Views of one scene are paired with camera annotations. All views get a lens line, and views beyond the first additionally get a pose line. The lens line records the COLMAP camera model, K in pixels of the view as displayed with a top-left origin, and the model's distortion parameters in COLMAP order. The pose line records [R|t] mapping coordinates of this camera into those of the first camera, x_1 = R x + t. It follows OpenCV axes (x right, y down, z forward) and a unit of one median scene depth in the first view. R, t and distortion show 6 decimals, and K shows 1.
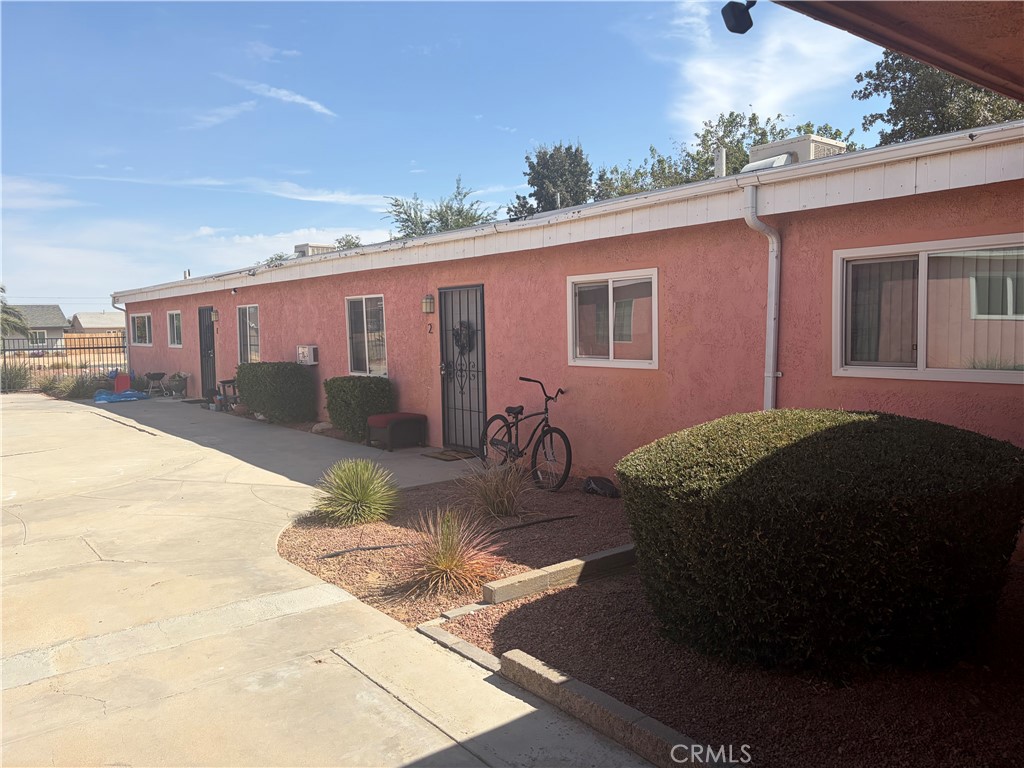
lens RADIAL K [[772.5, 0, 512.0], [0, 772.5, 384.0], [0, 0, 1]] dist [0.027823, -0.003259]
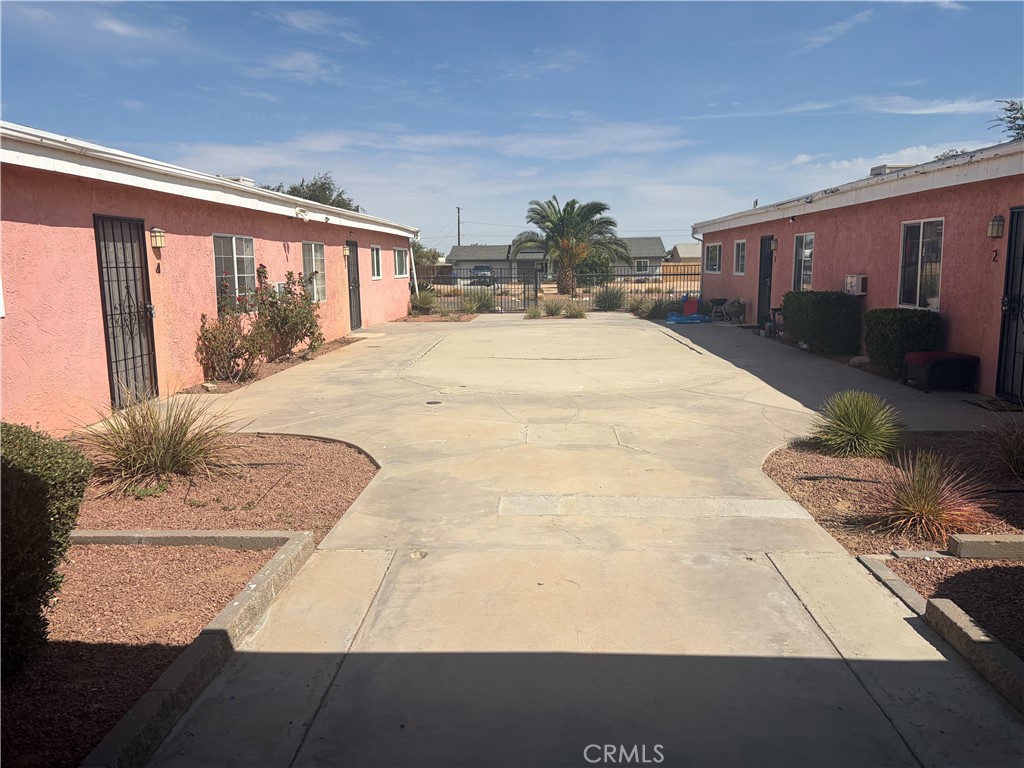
lens RADIAL K [[772.5, 0, 512.0], [0, 772.5, 384.0], [0, 0, 1]] dist [0.027823, -0.003259]
pose [[0.755080, 0.112926, -0.645835, 0.112419], [-0.055496, 0.992528, 0.108663, 0.008228], [0.653280, -0.046208, 0.755705, -0.021723]]
